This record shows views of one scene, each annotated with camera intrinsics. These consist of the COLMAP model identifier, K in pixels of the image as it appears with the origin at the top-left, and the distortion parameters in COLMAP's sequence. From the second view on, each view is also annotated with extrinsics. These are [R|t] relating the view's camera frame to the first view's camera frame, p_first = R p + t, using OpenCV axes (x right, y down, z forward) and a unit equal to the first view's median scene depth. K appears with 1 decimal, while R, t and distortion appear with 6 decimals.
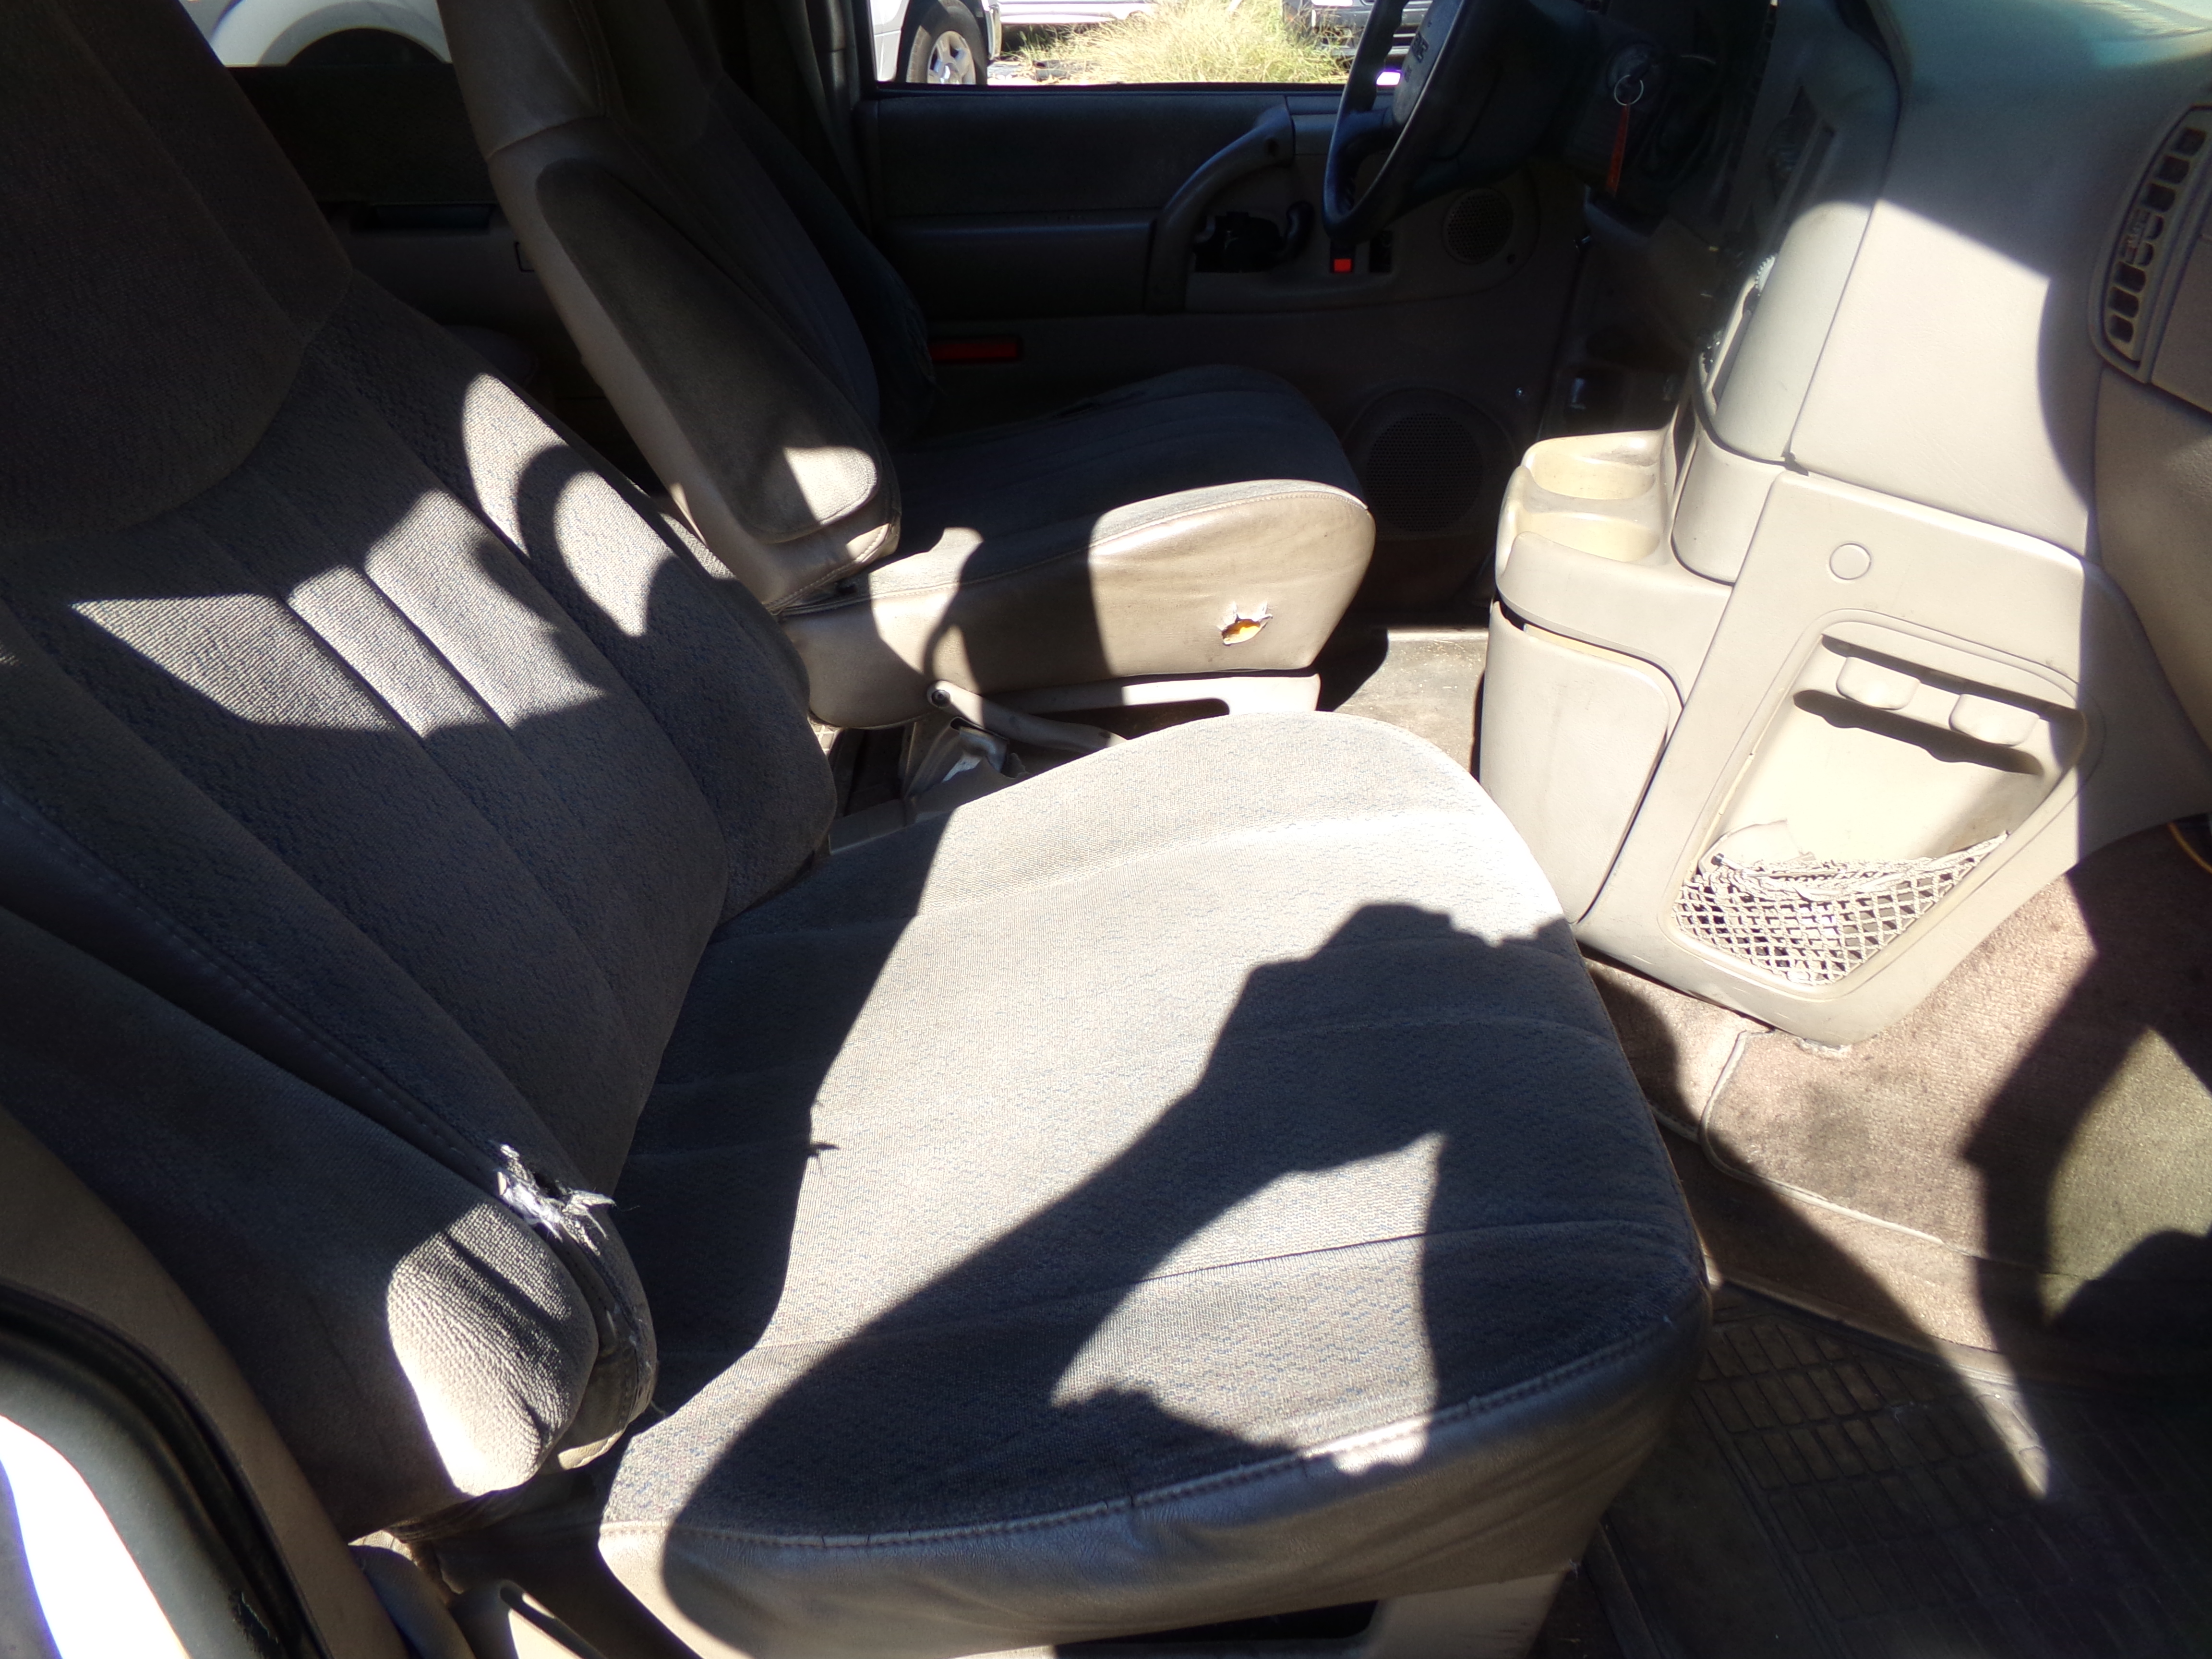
lens RADIAL K [[1543.1, 0, 1079.8], [0, 1543.1, 820.5], [0, 0, 1]] dist [-0.059847, 0.097893]
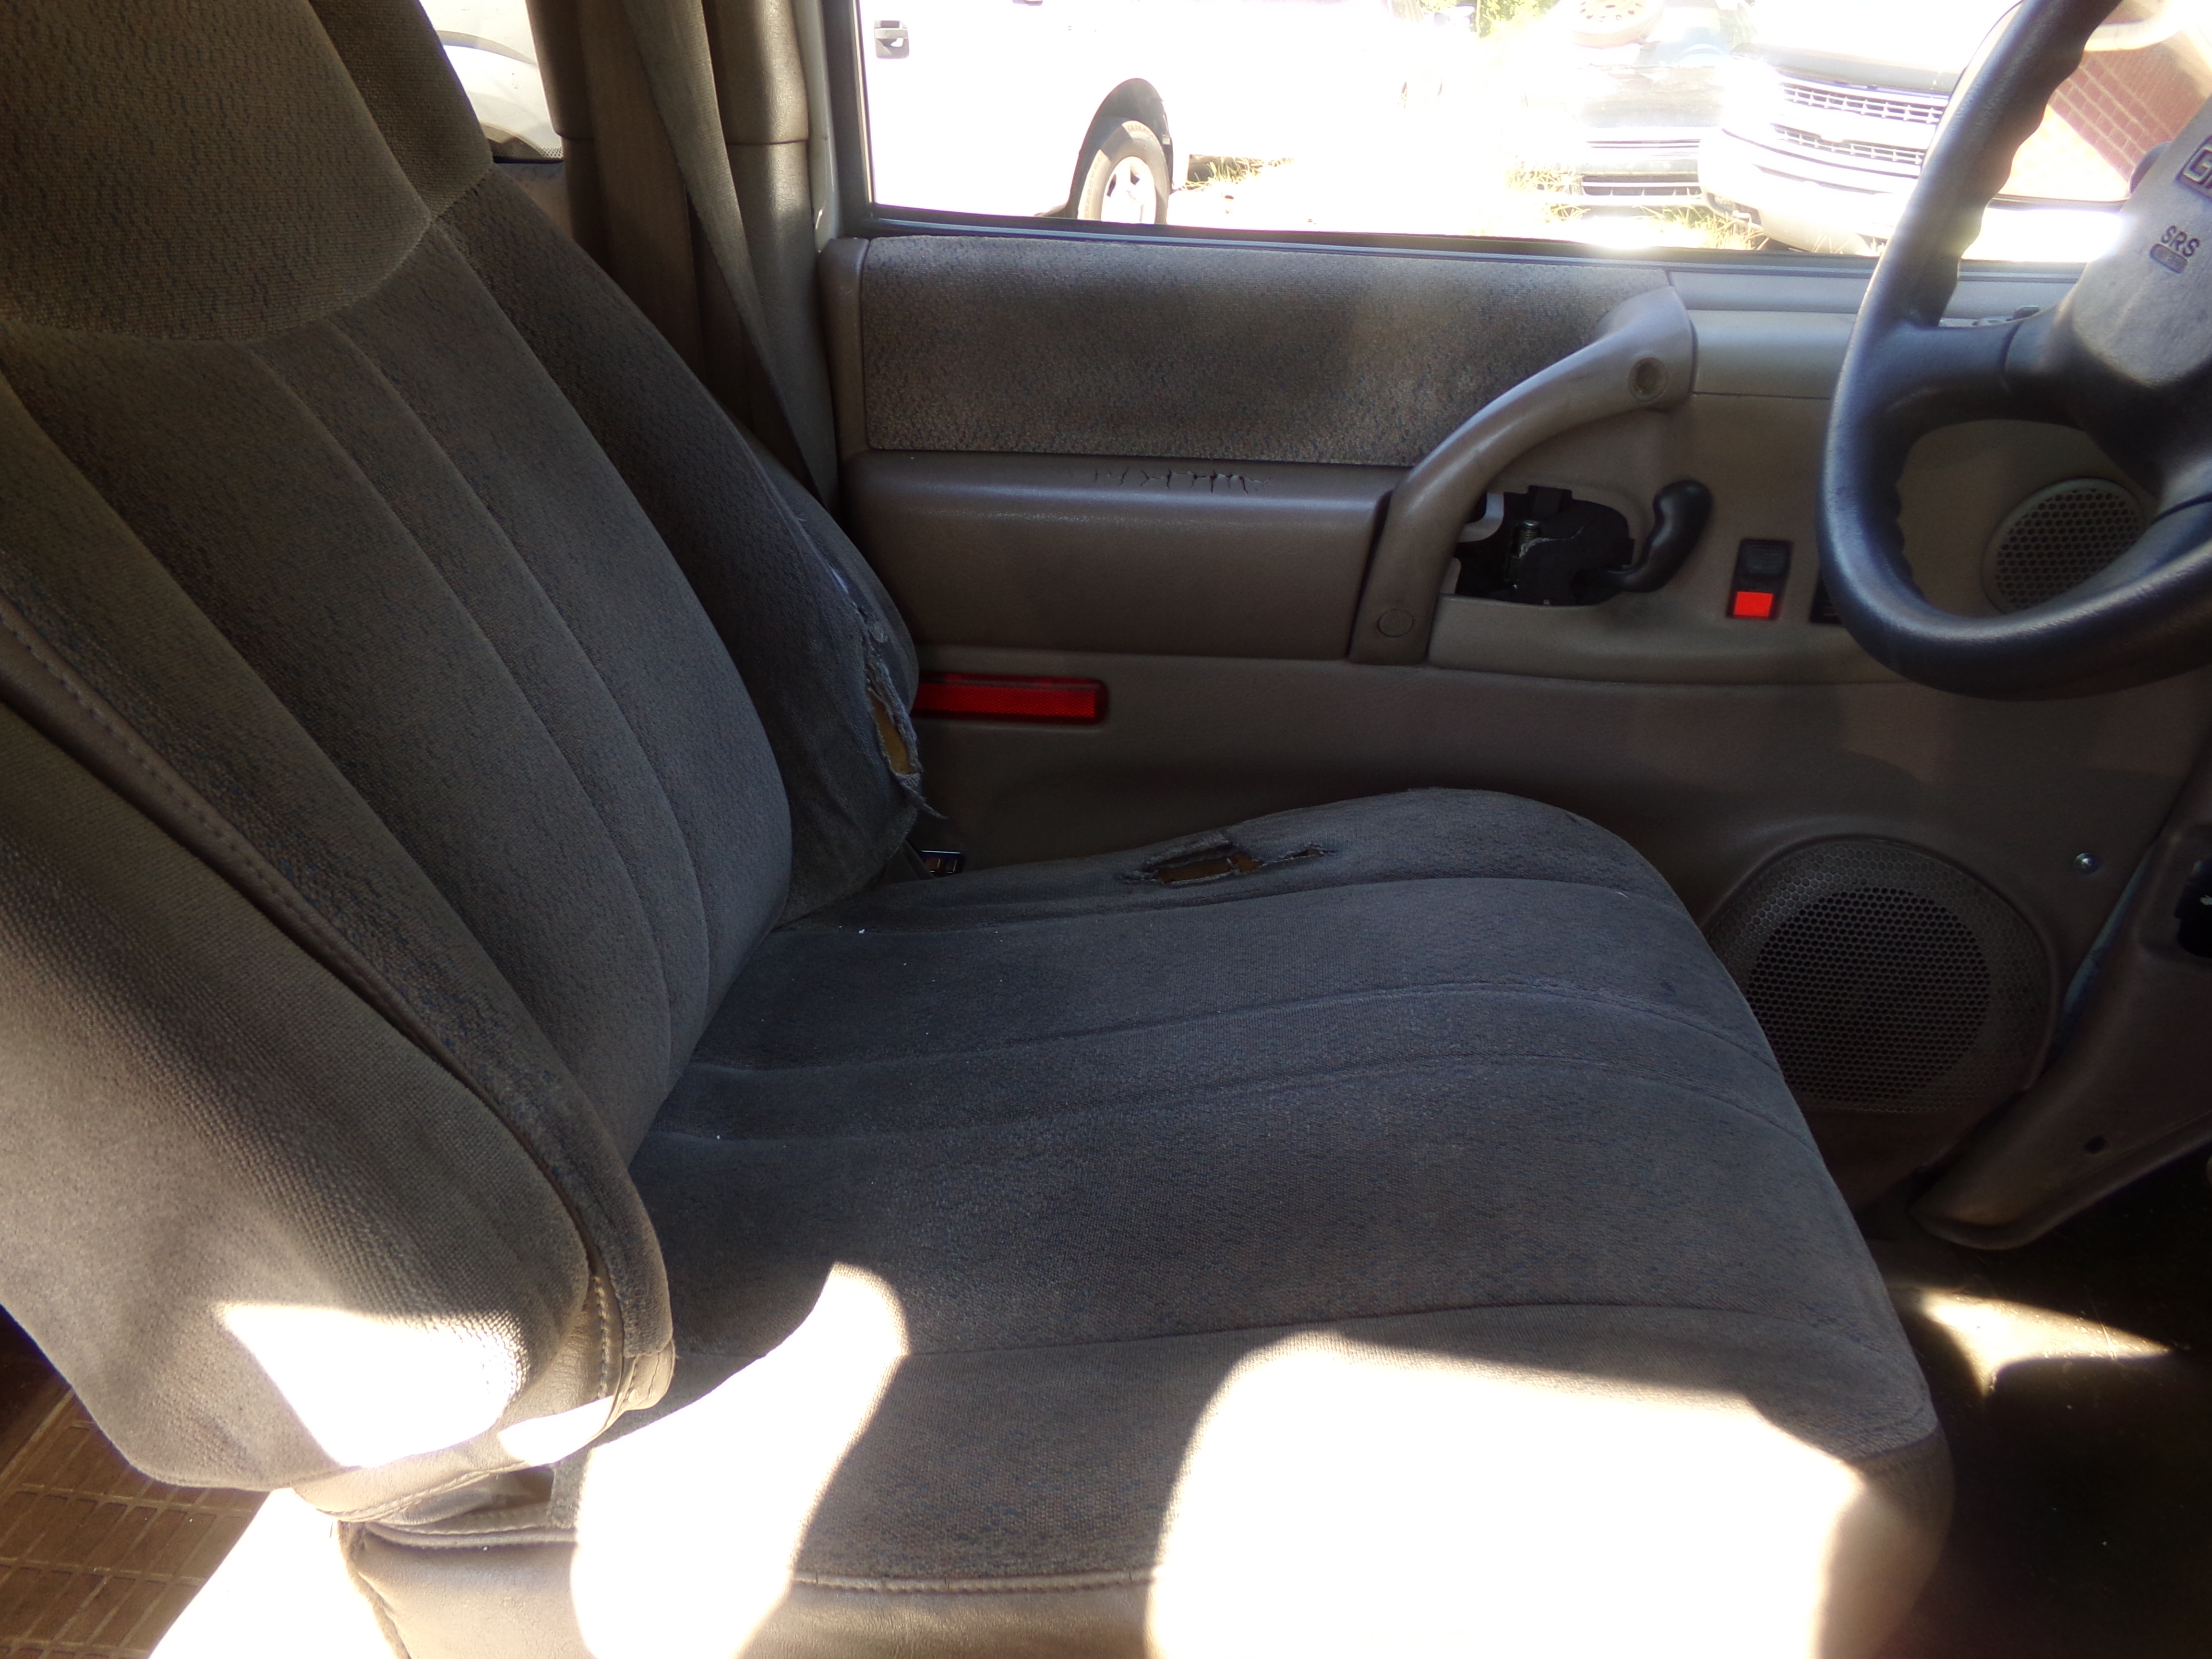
lens RADIAL K [[1543.1, 0, 1079.8], [0, 1543.1, 820.5], [0, 0, 1]] dist [-0.059847, 0.097893]
pose [[0.992421, 0.083010, -0.090611, 0.003757], [-0.089263, 0.993732, -0.067292, -0.238629], [0.084457, 0.074871, 0.993610, 0.488760]]
